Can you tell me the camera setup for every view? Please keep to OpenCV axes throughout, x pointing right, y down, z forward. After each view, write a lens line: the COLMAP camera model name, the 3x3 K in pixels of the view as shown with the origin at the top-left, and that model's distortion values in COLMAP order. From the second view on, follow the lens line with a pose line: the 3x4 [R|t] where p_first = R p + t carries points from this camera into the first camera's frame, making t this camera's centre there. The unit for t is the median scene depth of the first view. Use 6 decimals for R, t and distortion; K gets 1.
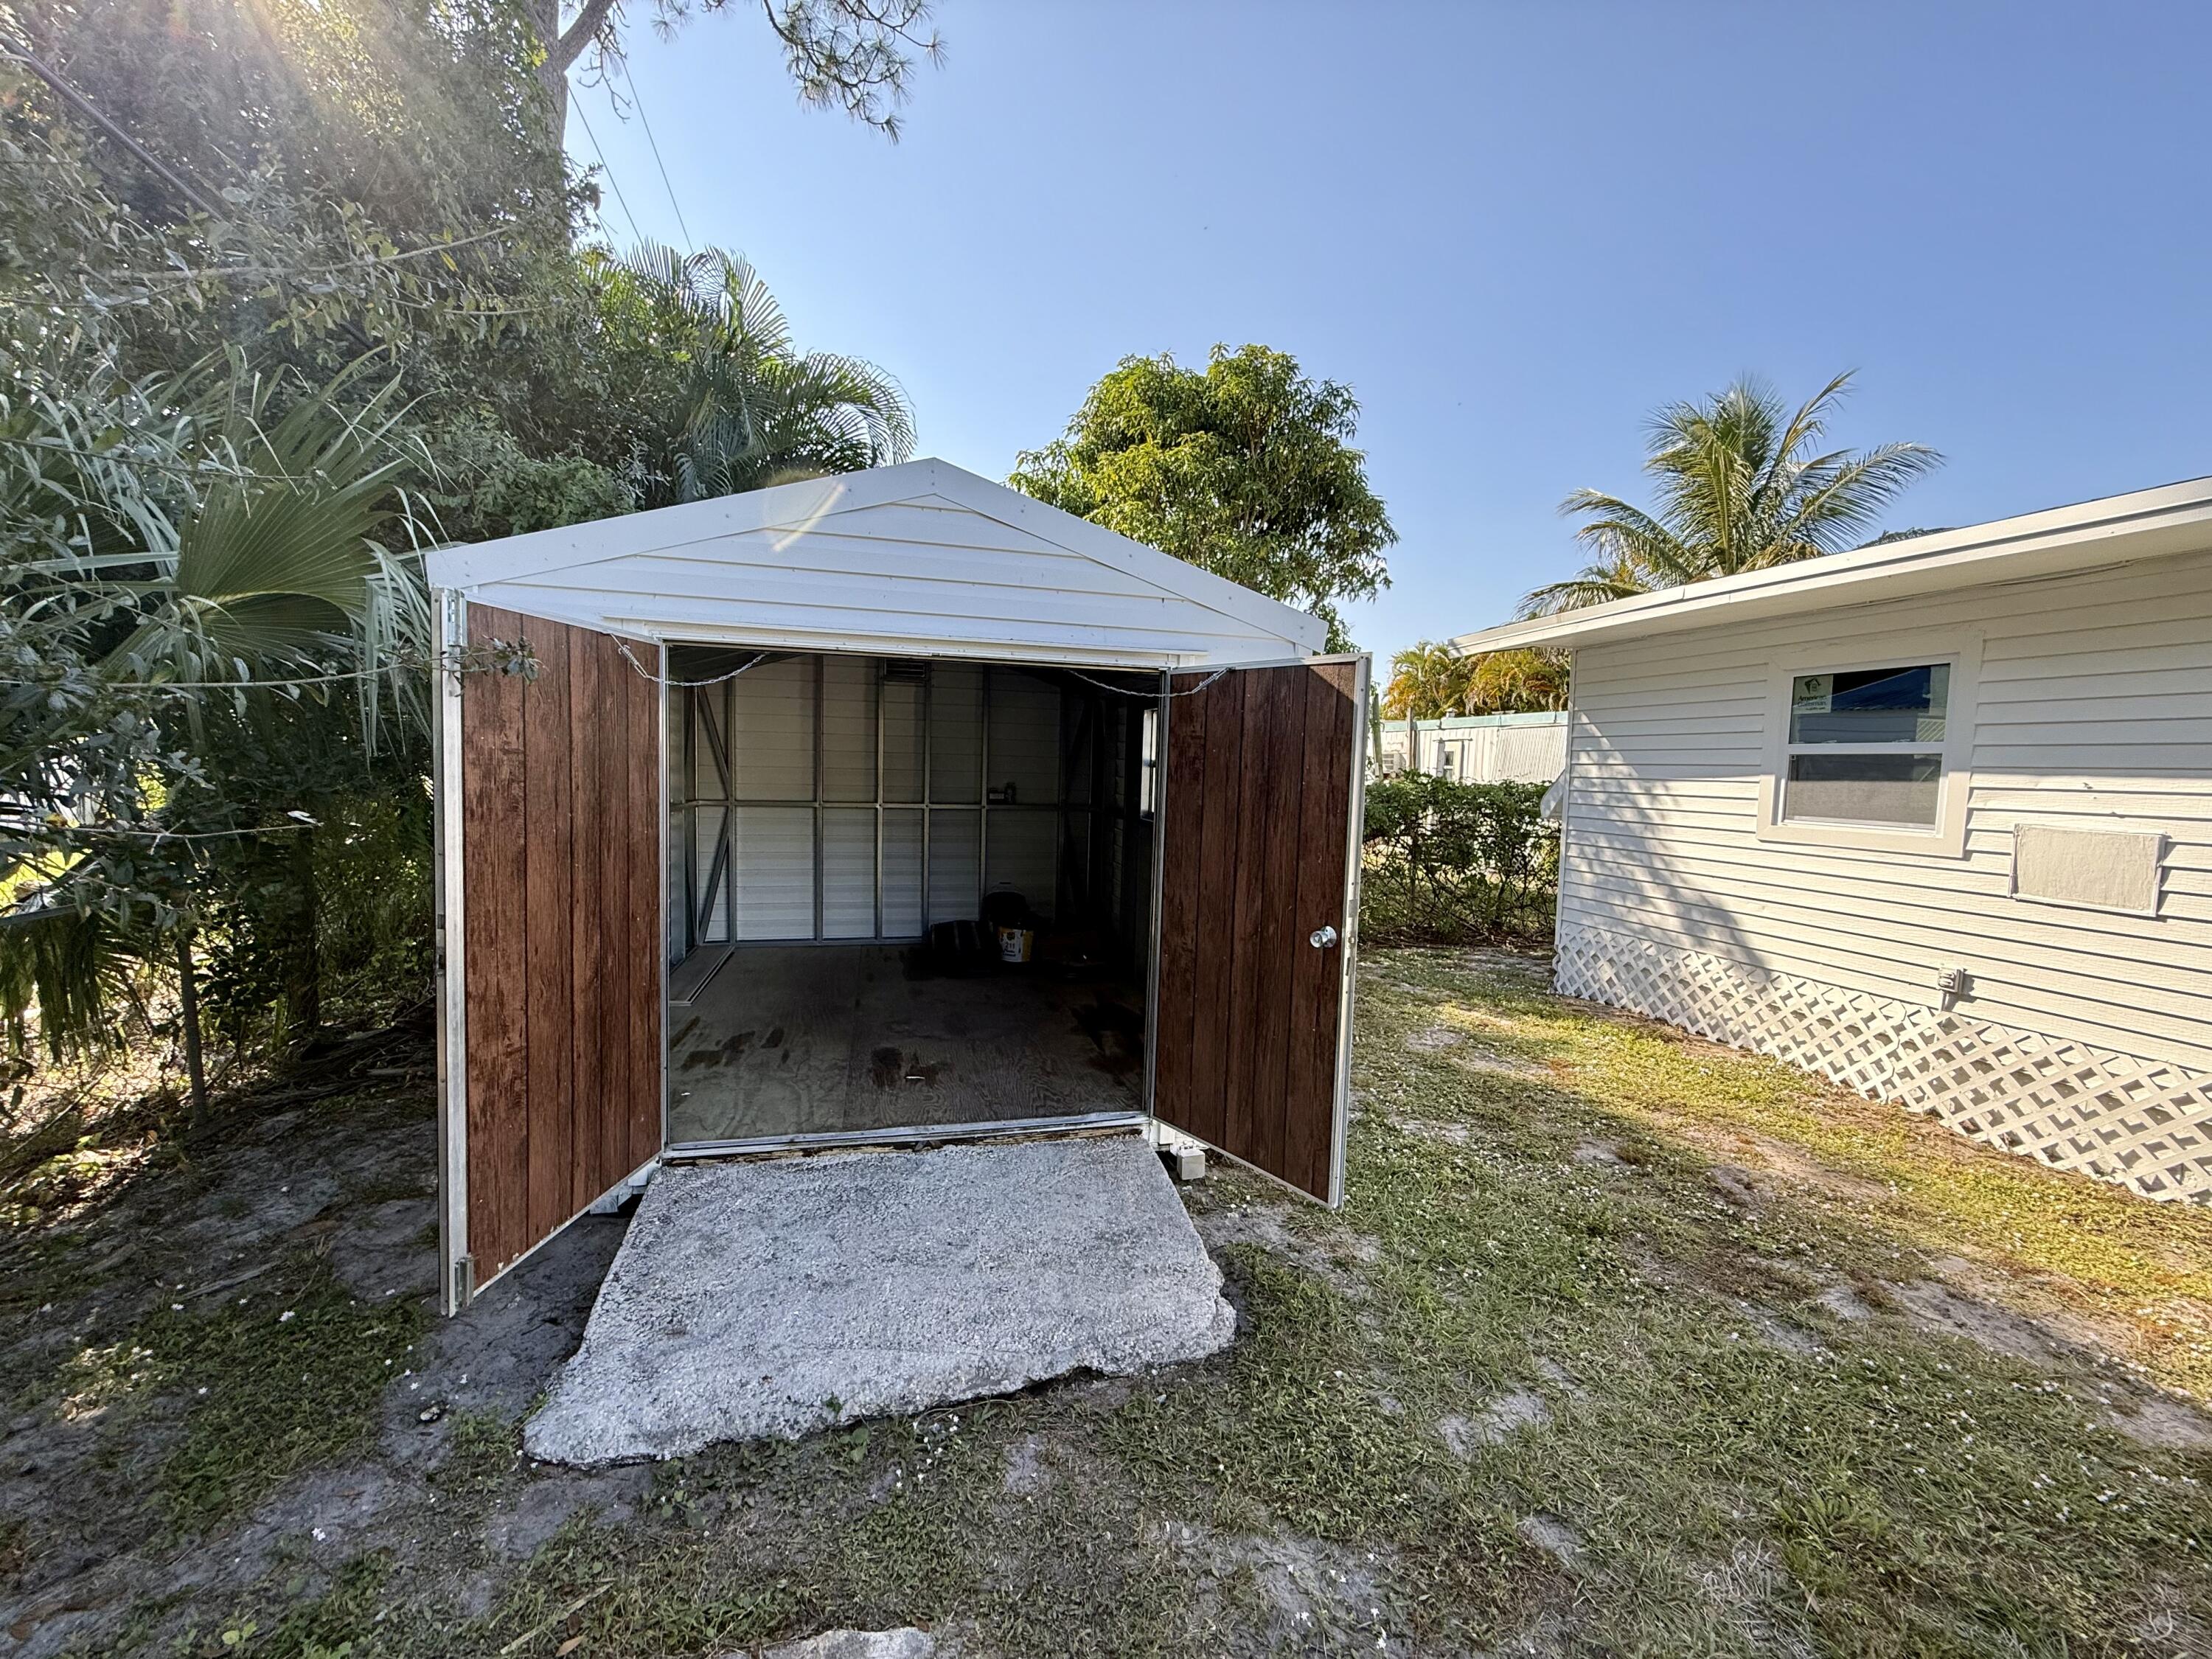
lens RADIAL K [[879.9, 0, 1110.6], [0, 879.9, 831.7], [0, 0, 1]] dist [0.000678, -0.000116]
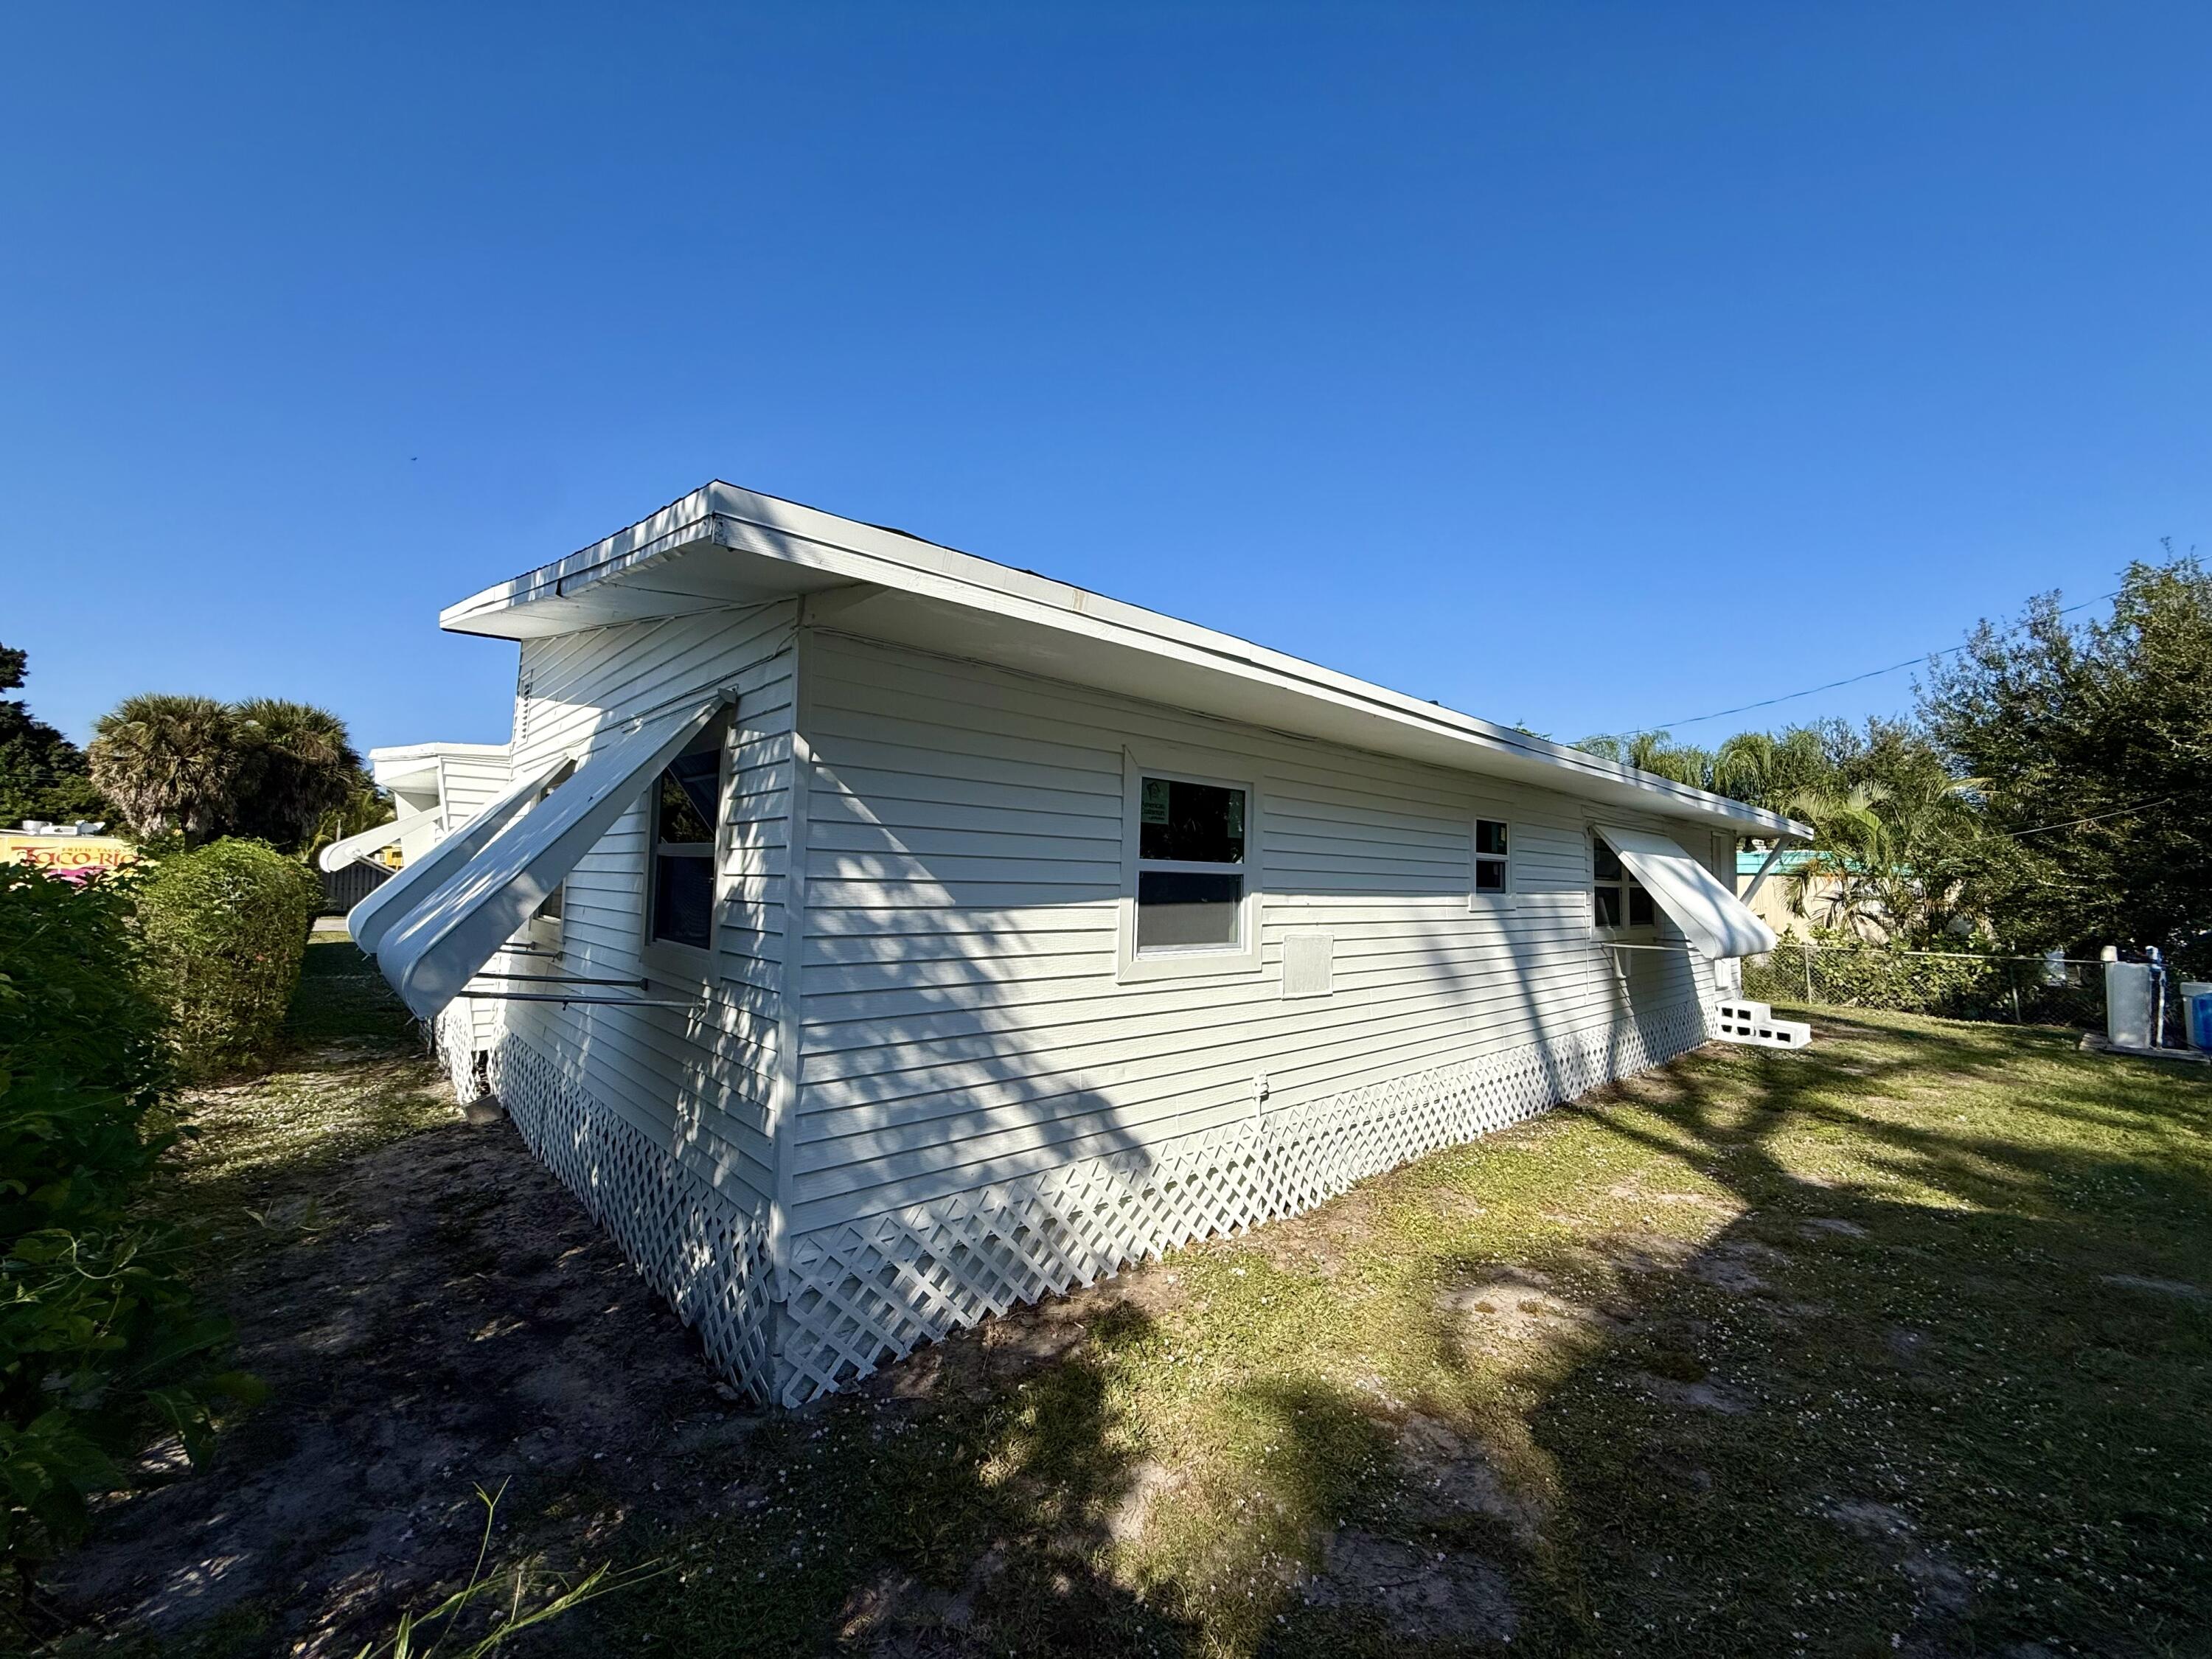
lens RADIAL K [[879.9, 0, 1110.6], [0, 879.9, 831.7], [0, 0, 1]] dist [0.000678, -0.000116]
pose [[-0.471789, 0.005435, 0.881695, 0.068565], [0.025819, 0.999637, 0.007654, -0.125054], [-0.881334, 0.026375, -0.471758, 1.339197]]
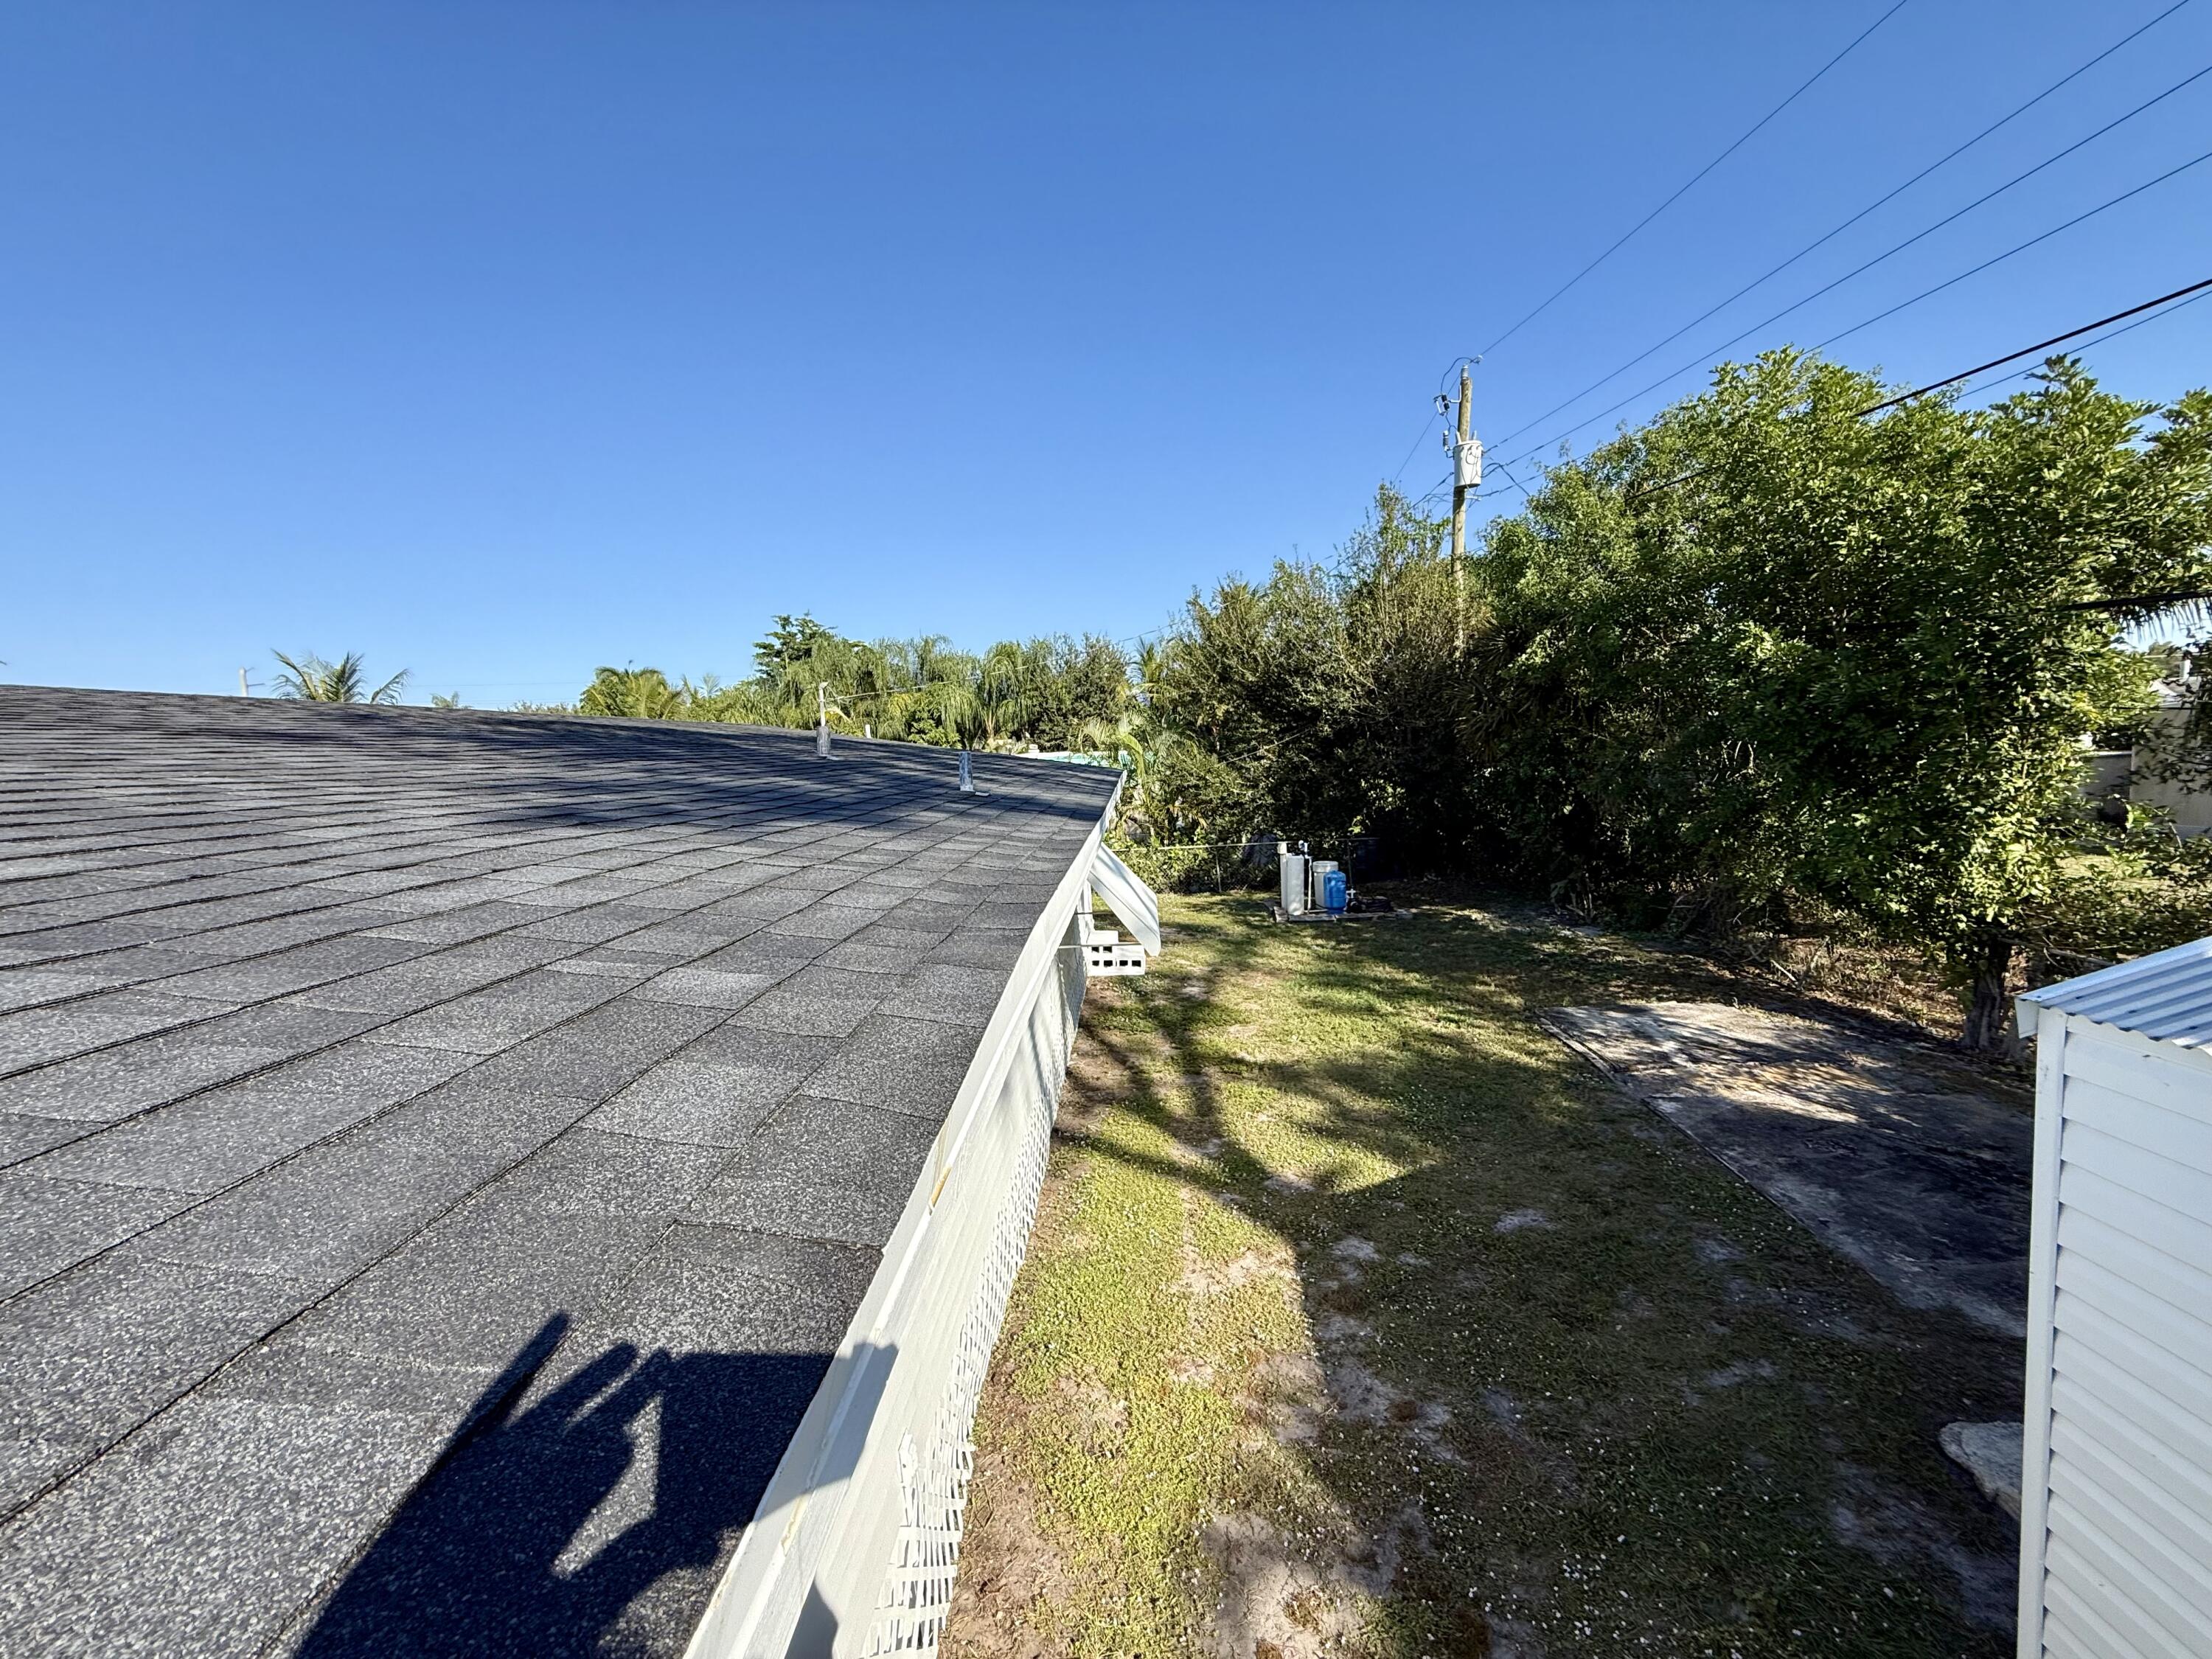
lens RADIAL K [[879.9, 0, 1110.6], [0, 879.9, 831.7], [0, 0, 1]] dist [0.000678, -0.000116]
pose [[-0.954217, -0.014496, 0.298764, 0.480845], [0.037802, 0.984972, 0.168526, -0.345602], [-0.296717, 0.172104, -0.939329, 1.222898]]
